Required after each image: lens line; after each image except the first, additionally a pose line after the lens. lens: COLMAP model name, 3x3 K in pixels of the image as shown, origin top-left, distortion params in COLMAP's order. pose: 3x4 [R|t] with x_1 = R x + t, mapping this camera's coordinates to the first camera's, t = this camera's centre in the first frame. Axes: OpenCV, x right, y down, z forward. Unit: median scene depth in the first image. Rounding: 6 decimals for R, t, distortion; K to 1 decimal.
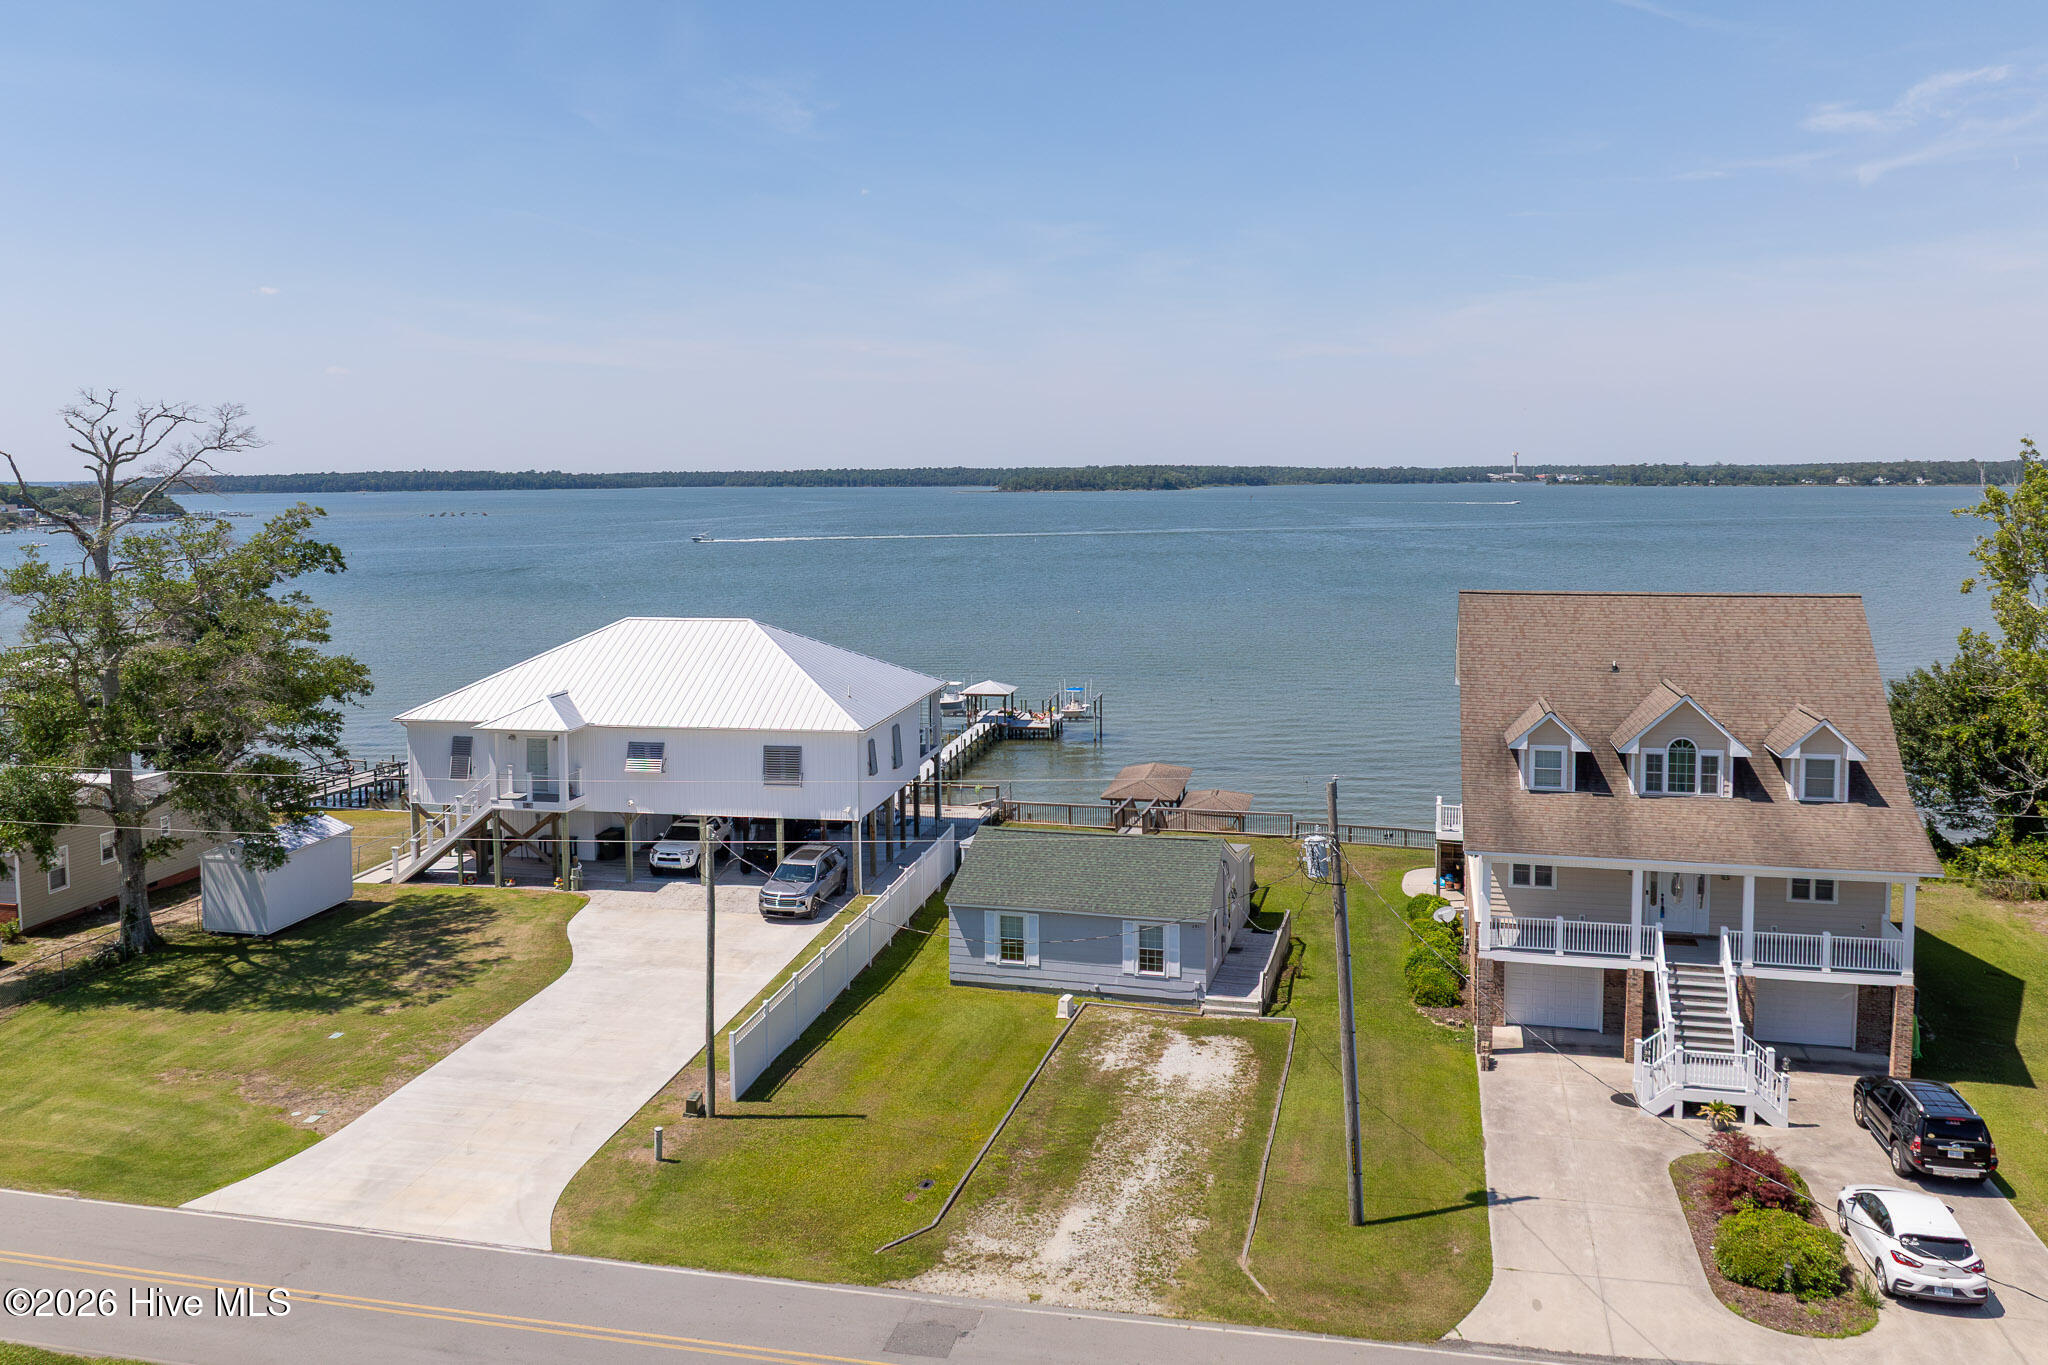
lens RADIAL K [[1524.9, 0, 995.8], [0, 1524.9, 633.5], [0, 0, 1]] dist [-0.034104, 0.003208]
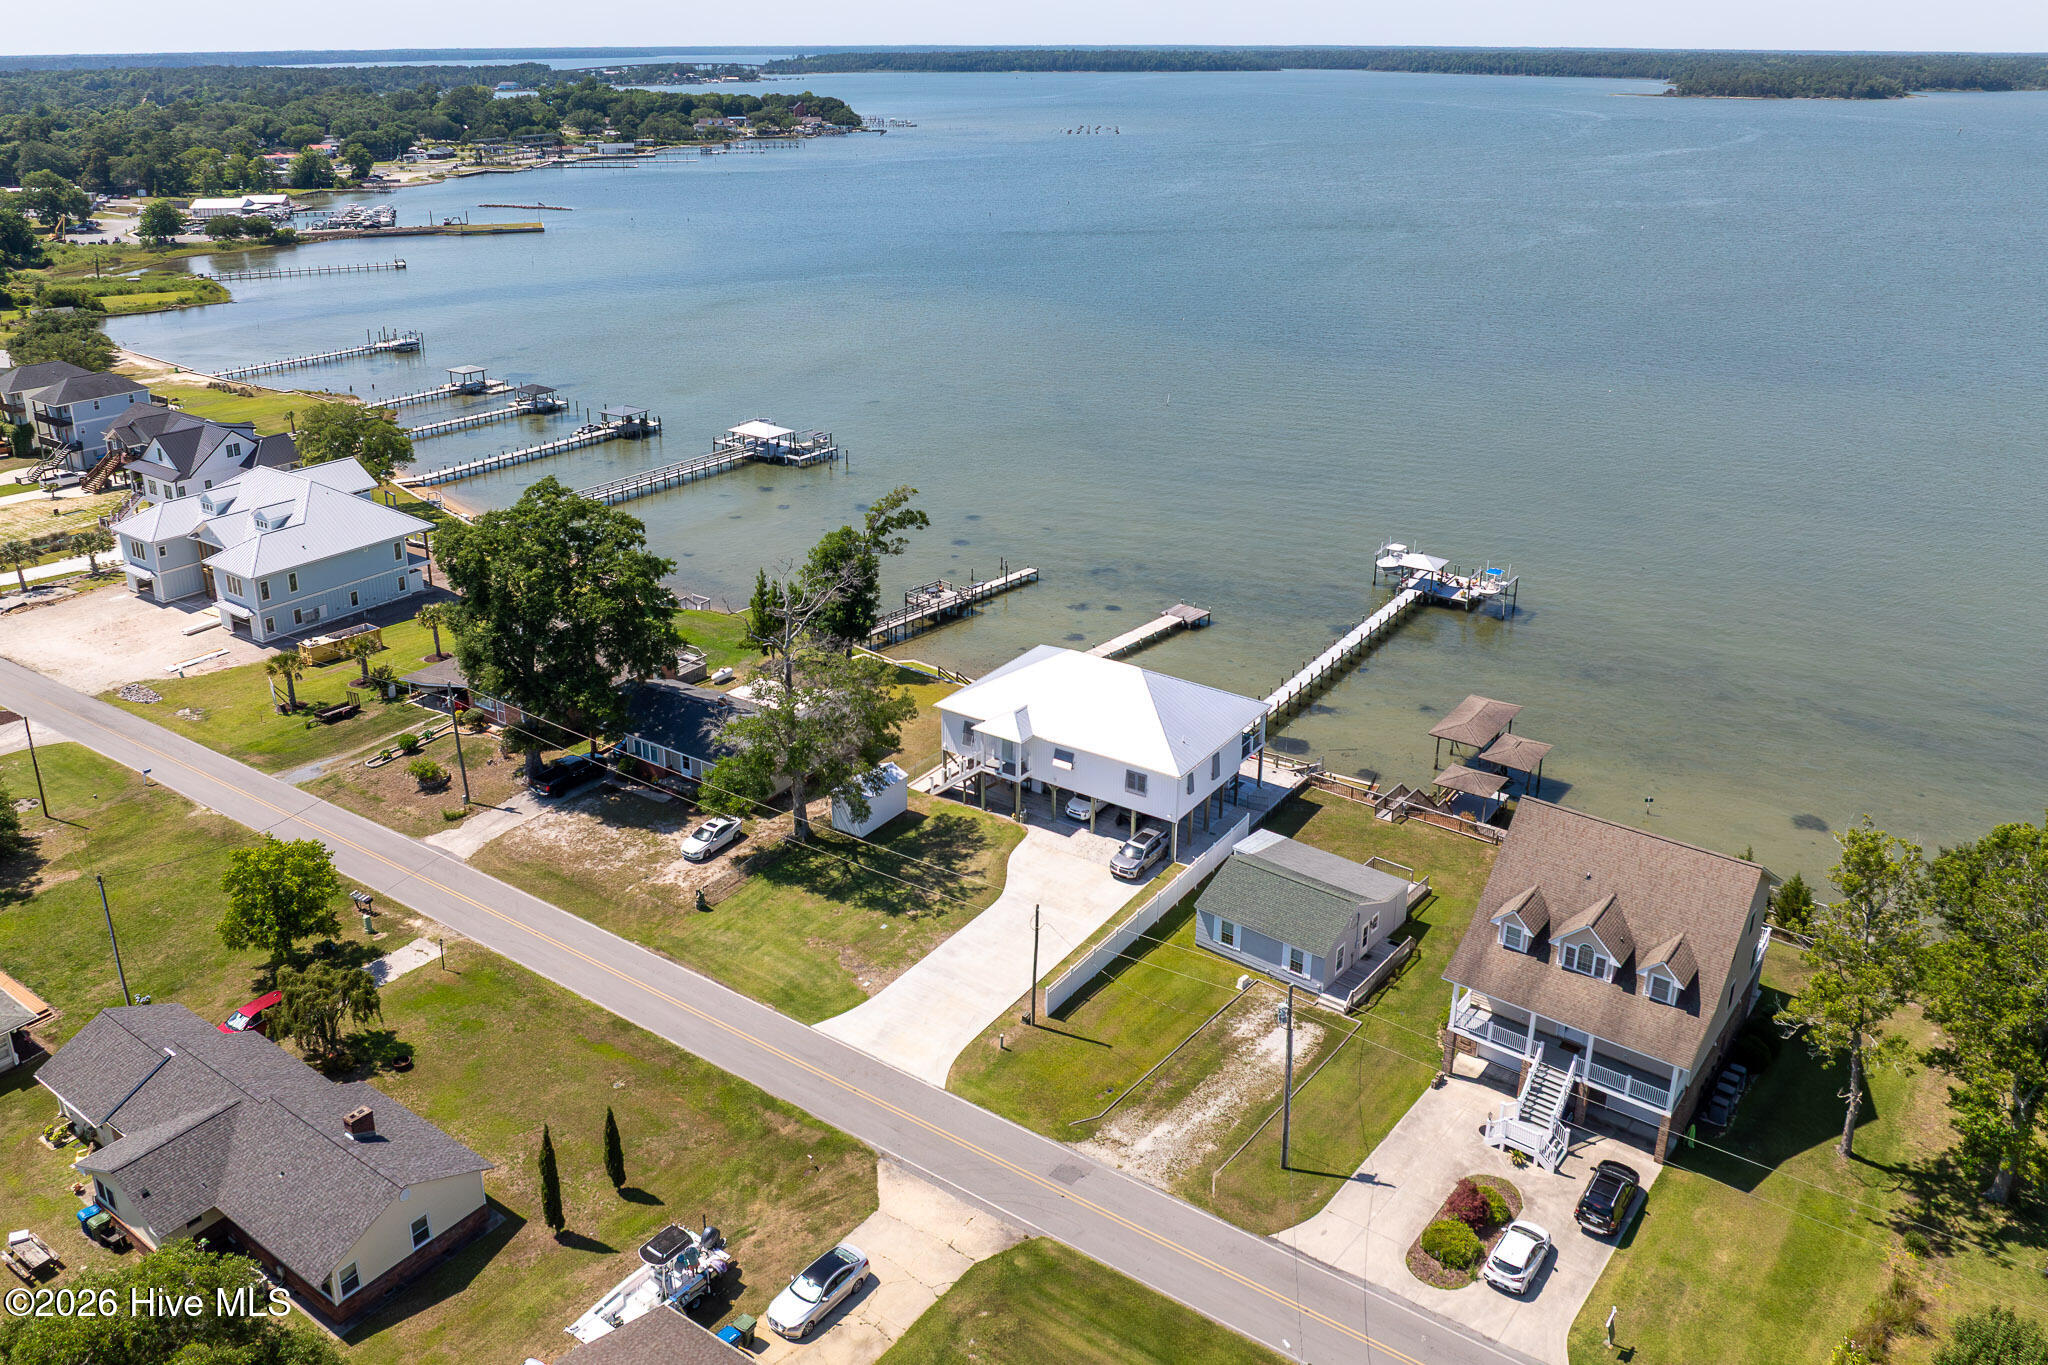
lens RADIAL K [[1524.9, 0, 995.8], [0, 1524.9, 633.5], [0, 0, 1]] dist [-0.034104, 0.003208]
pose [[0.916067, 0.155670, -0.369577, 0.435346], [-0.044593, 0.955410, 0.291896, -0.768661], [0.398537, -0.250916, 0.882162, -0.718171]]
